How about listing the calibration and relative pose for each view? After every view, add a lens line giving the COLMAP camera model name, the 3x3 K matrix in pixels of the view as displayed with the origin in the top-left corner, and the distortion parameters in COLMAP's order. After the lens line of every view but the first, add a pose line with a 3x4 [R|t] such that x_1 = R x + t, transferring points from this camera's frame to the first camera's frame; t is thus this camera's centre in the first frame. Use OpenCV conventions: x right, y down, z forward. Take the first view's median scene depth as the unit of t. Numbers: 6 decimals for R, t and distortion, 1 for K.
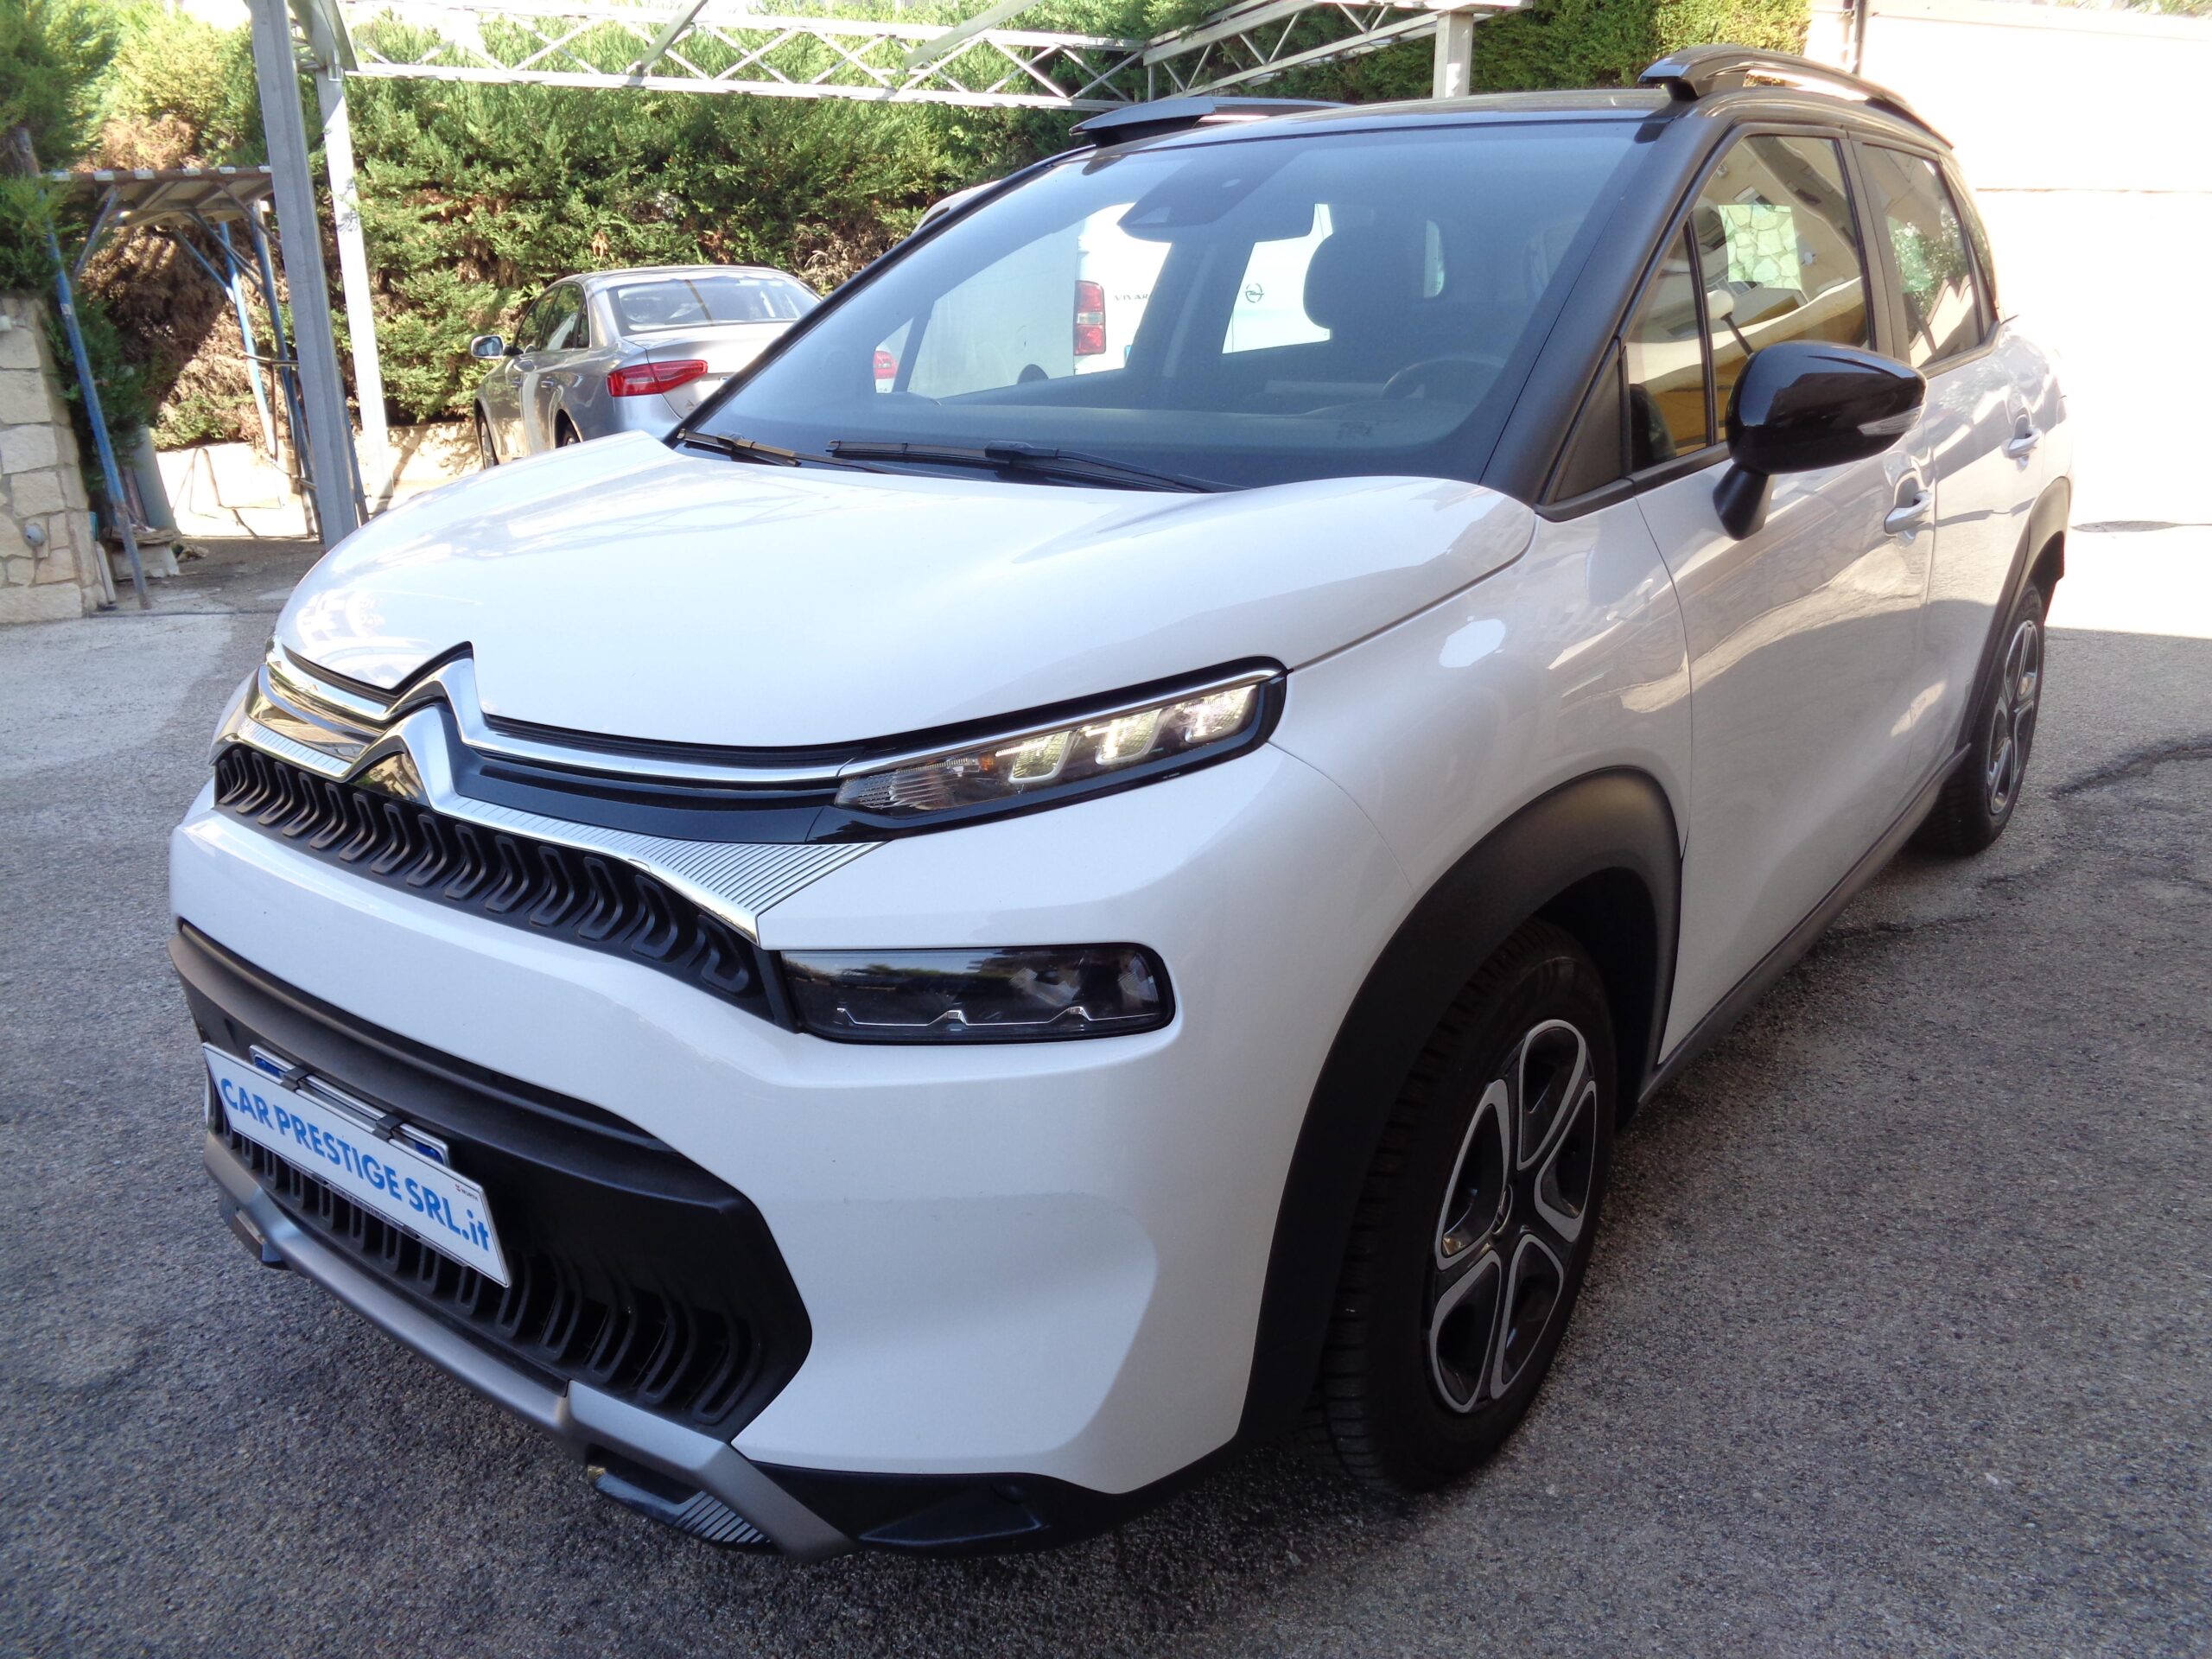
lens RADIAL K [[1659.5, 0, 1106.0], [0, 1659.5, 829.5], [0, 0, 1]] dist [-0.005610, 0.005471]
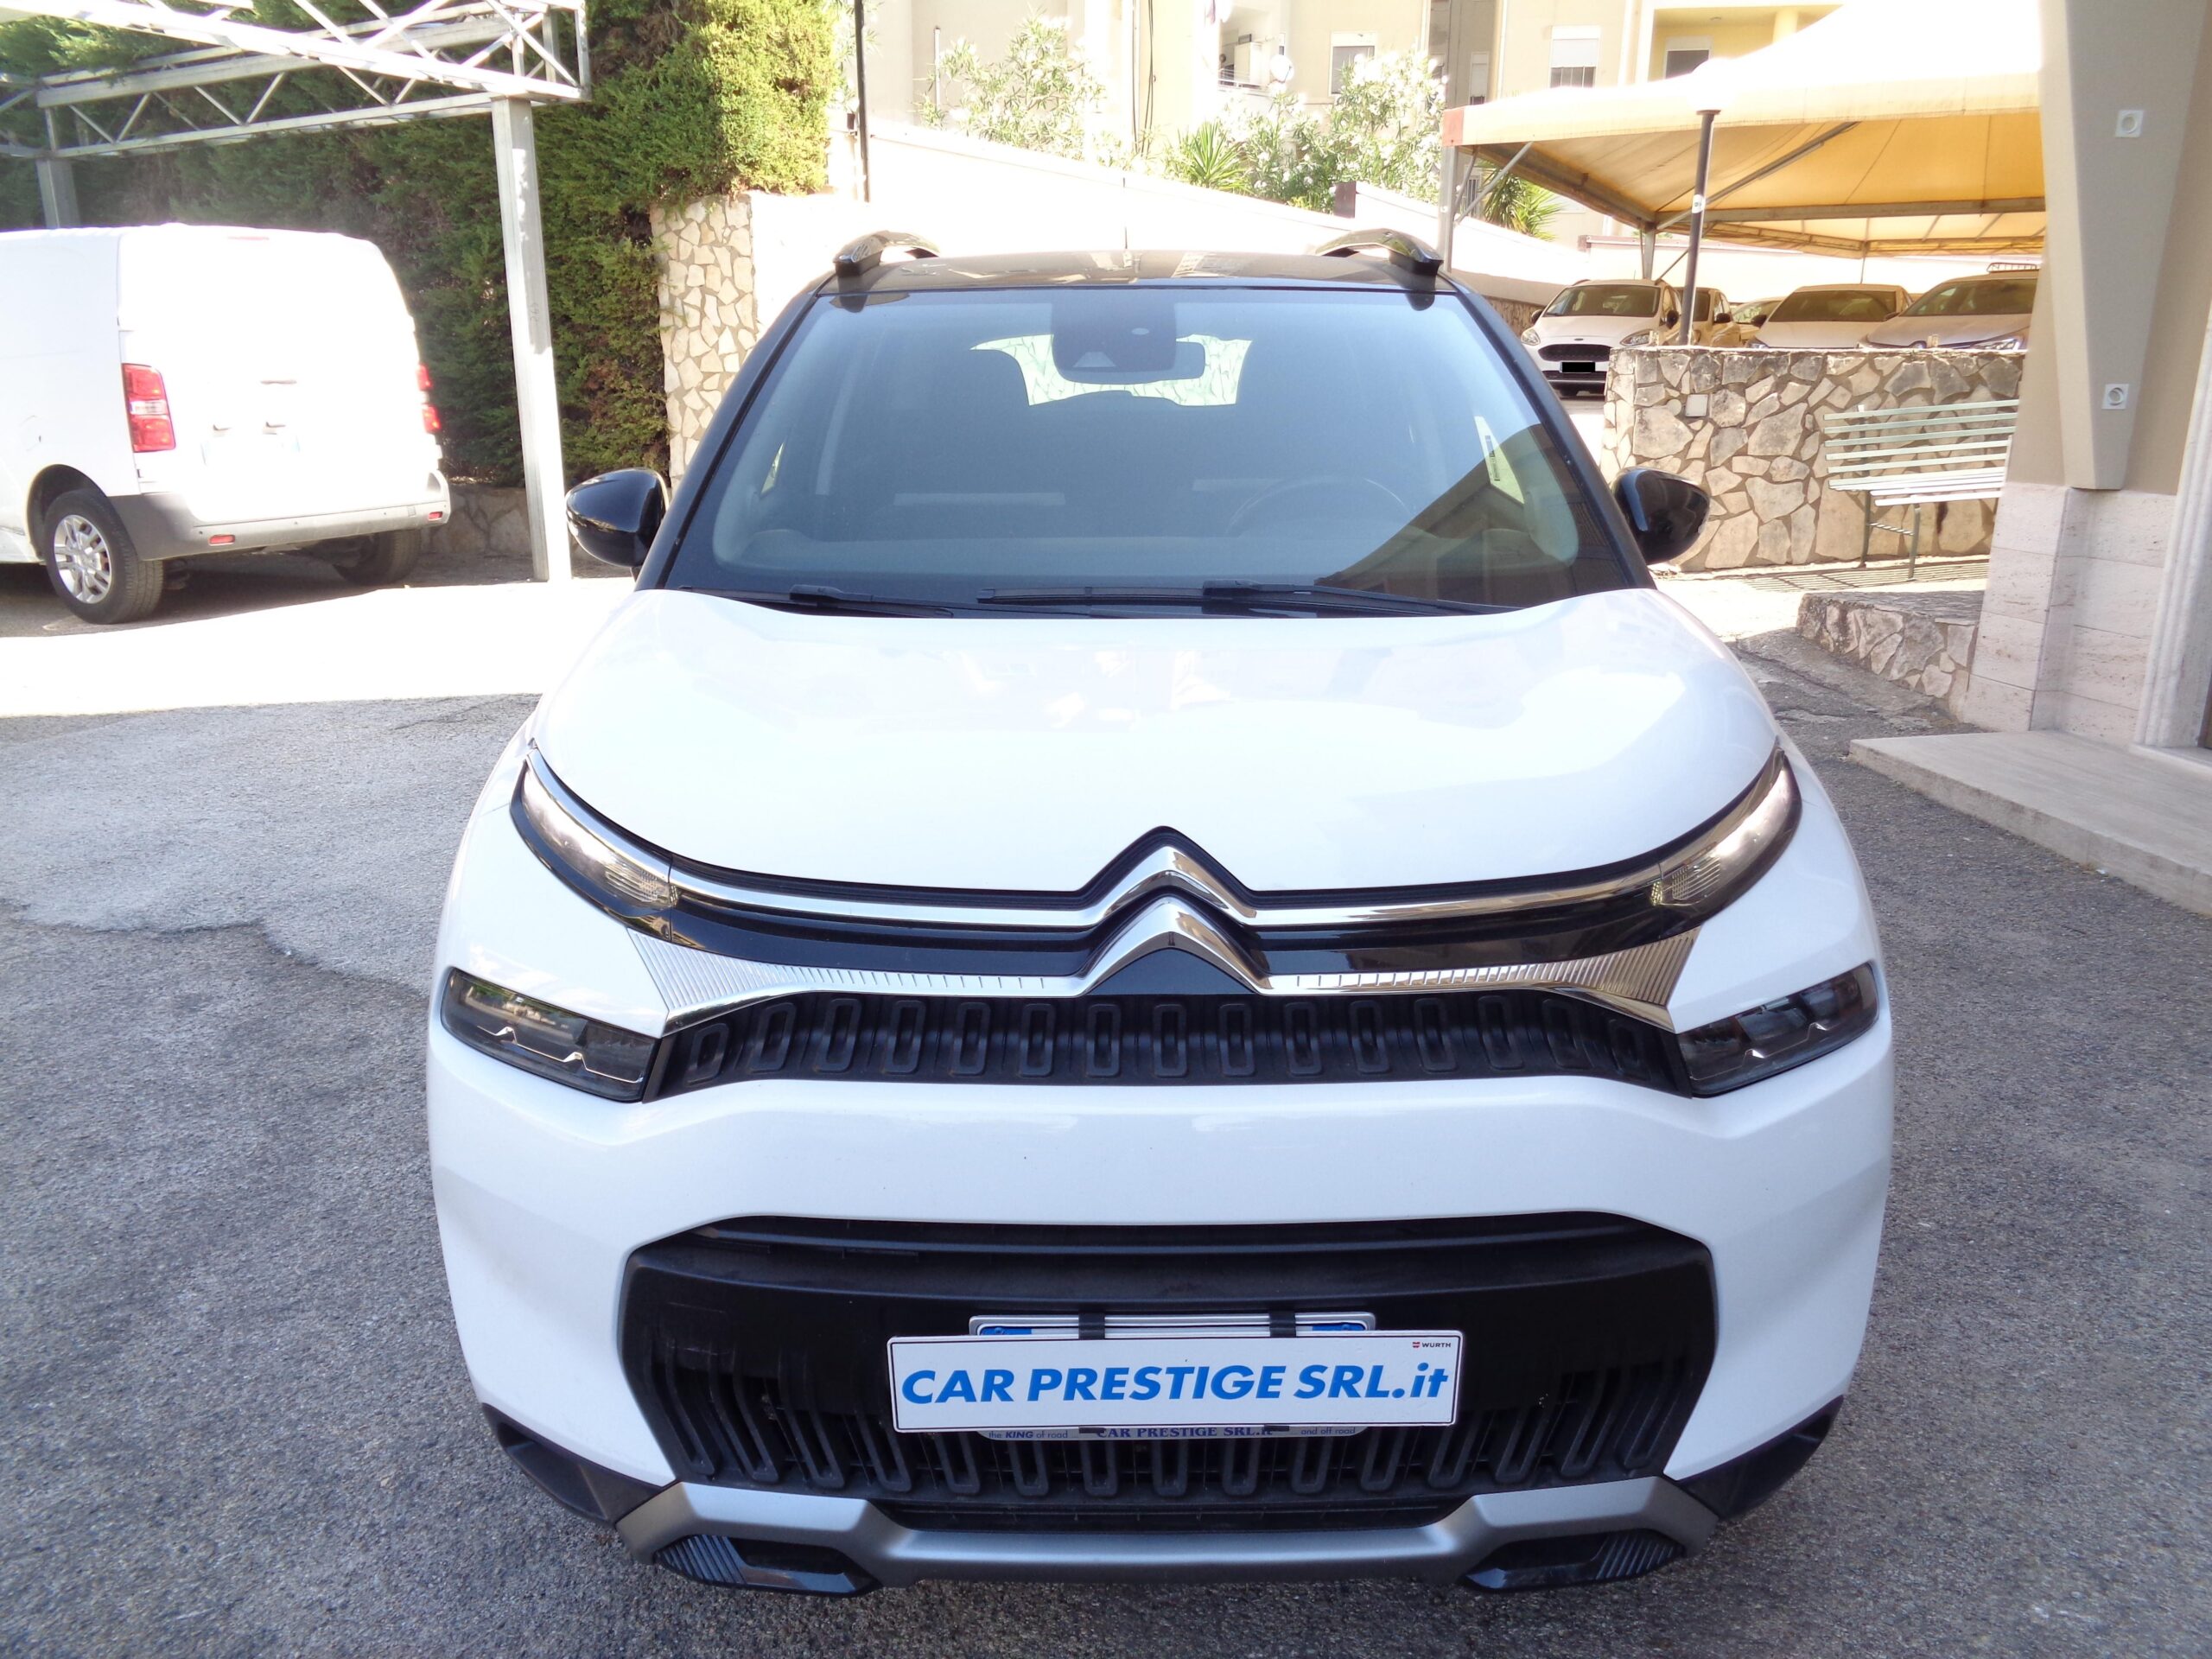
lens RADIAL K [[1659.5, 0, 1106.0], [0, 1659.5, 829.5], [0, 0, 1]] dist [-0.005610, 0.005471]
pose [[0.784469, -0.160532, 0.599031, -0.170695], [0.182946, 0.982835, 0.023807, -0.024177], [-0.592570, 0.090914, 0.800372, 0.041312]]
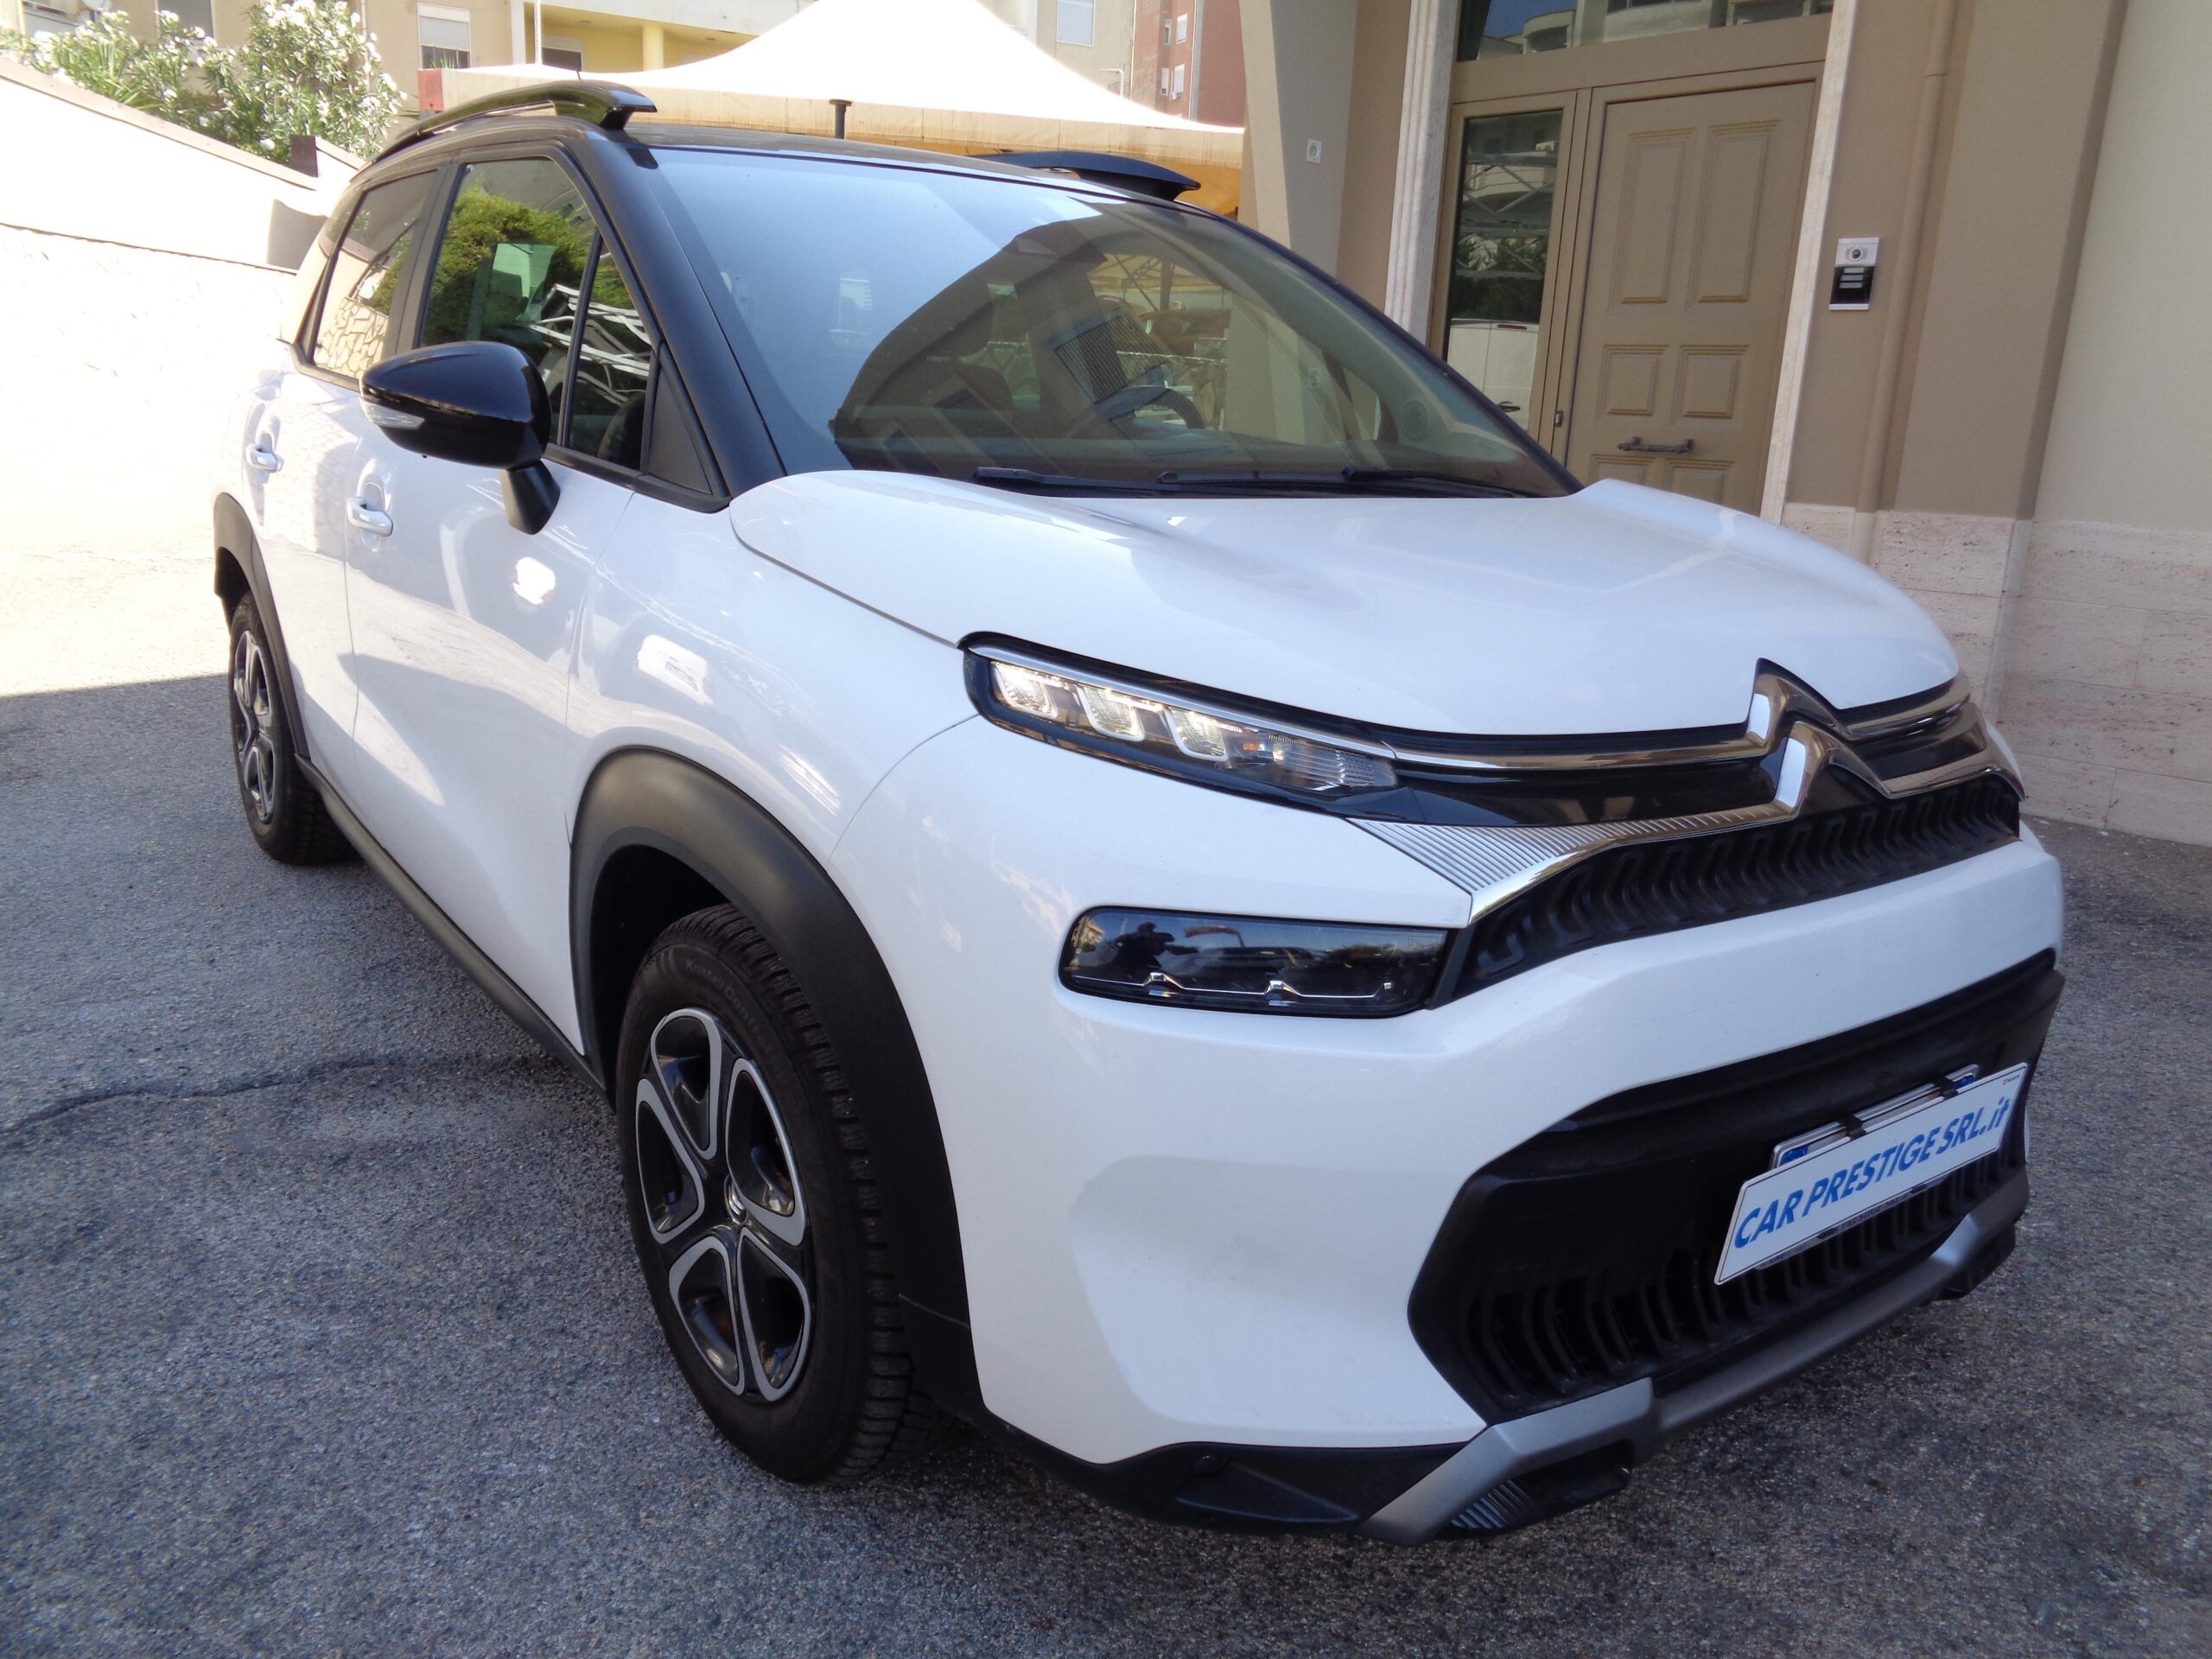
lens RADIAL K [[1669.8, 0, 1106.0], [0, 1669.8, 829.5], [0, 0, 1]] dist [-0.014895, 0.049218]
pose [[0.272594, -0.226867, 0.934999, -0.253032], [0.251369, 0.954842, 0.158396, -0.047148], [-0.928712, 0.191852, 0.317311, 0.183019]]
